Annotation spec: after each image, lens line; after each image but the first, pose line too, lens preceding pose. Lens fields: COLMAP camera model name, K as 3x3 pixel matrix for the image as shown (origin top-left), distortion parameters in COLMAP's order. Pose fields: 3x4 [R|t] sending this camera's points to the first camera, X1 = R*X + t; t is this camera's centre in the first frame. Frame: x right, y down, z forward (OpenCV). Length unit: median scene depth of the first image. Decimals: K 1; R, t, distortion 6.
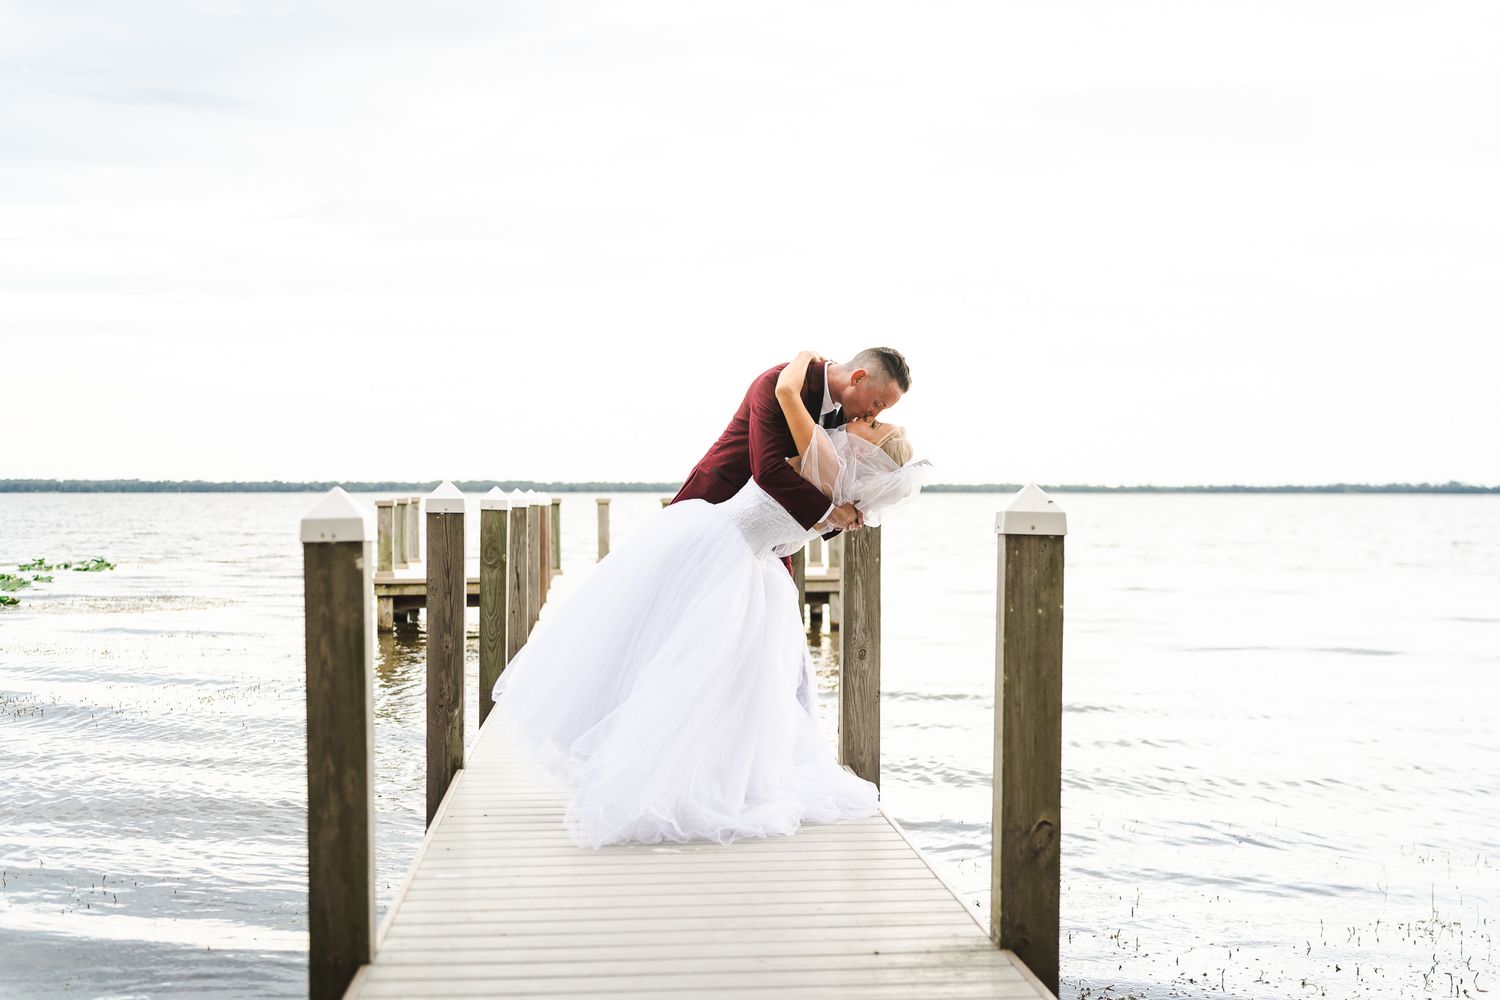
lens RADIAL K [[2008.7, 0, 750.0], [0, 2008.7, 500.0], [0, 0, 1]] dist [0.013344, -0.025266]
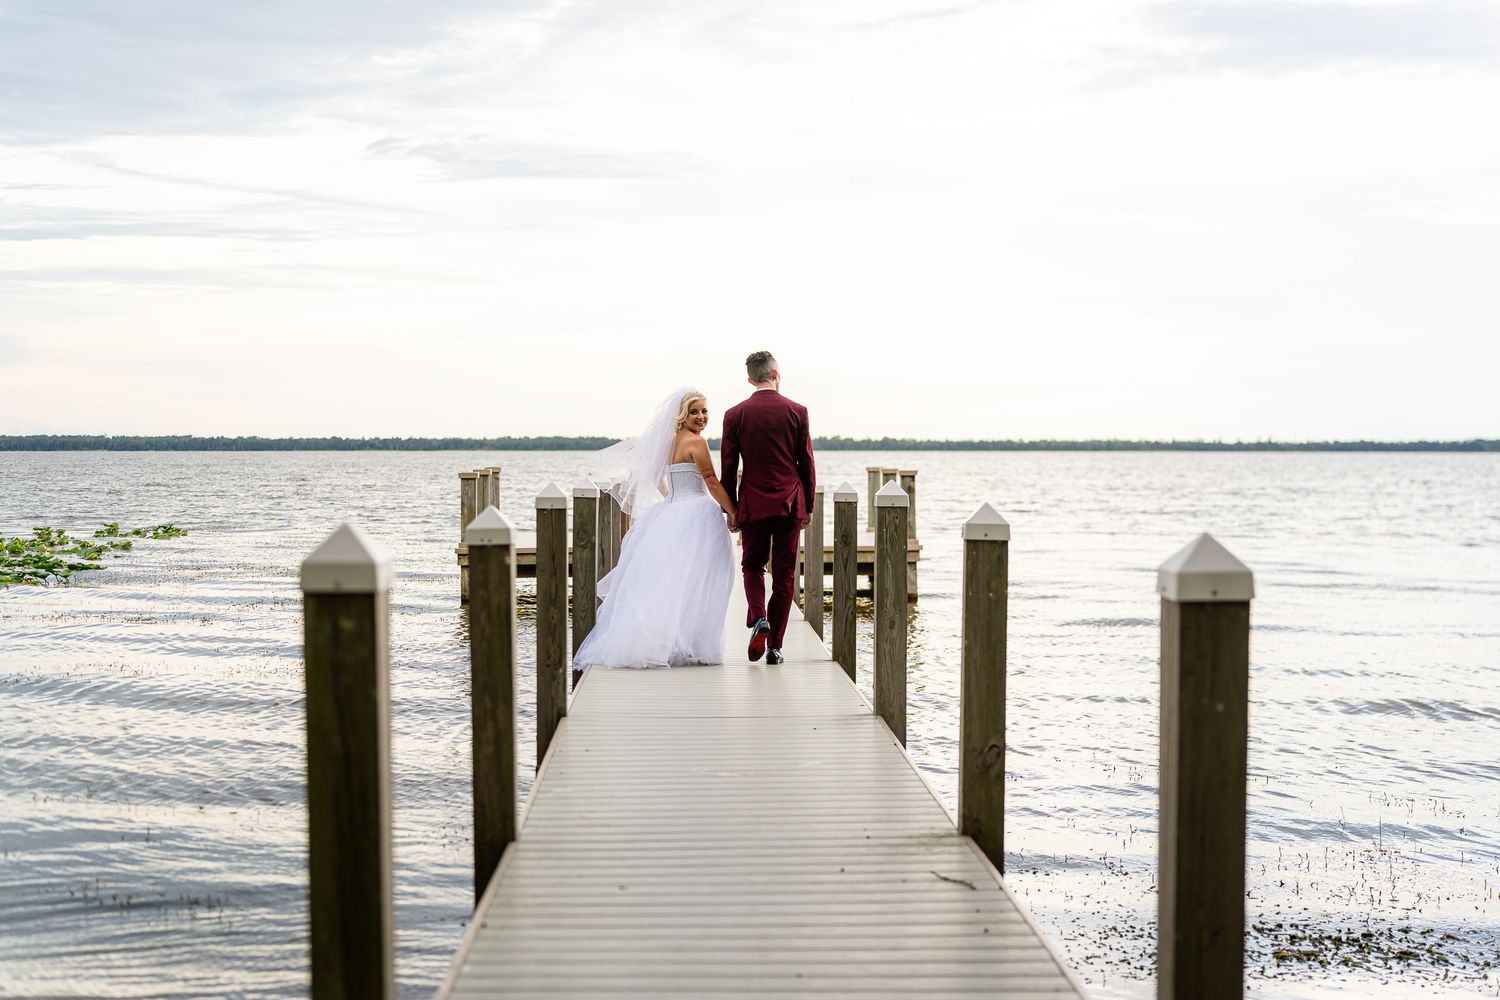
lens RADIAL K [[2158.3, 0, 750.0], [0, 2158.3, 500.0], [0, 0, 1]] dist [-0.032931, 0.000221]
pose [[0.999163, 0.000664, -0.040896, 0.030609], [0.000149, 0.999802, 0.019875, -0.032374], [0.040901, -0.019864, 0.998966, -0.403735]]
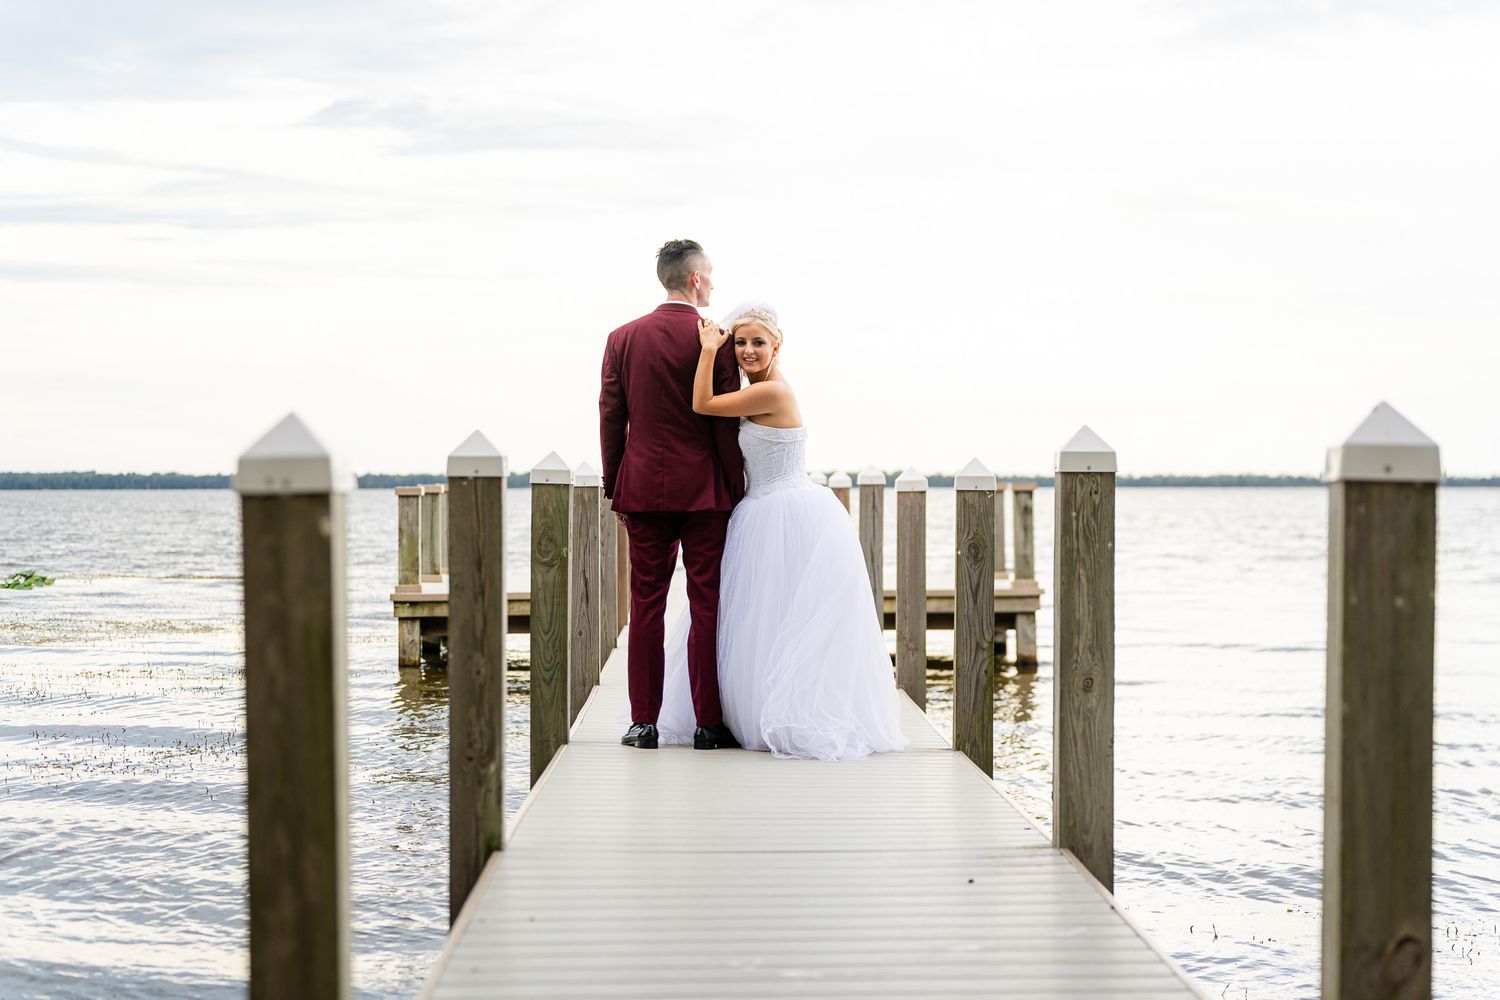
lens RADIAL K [[2681.8, 0, 750.0], [0, 2681.8, 500.0], [0, 0, 1]] dist [0.009428, 0.088620]
pose [[0.998422, -0.002084, -0.056112, -0.008976], [0.002133, 0.999997, 0.000810, 0.017897], [0.056110, -0.000928, 0.998424, 0.120676]]
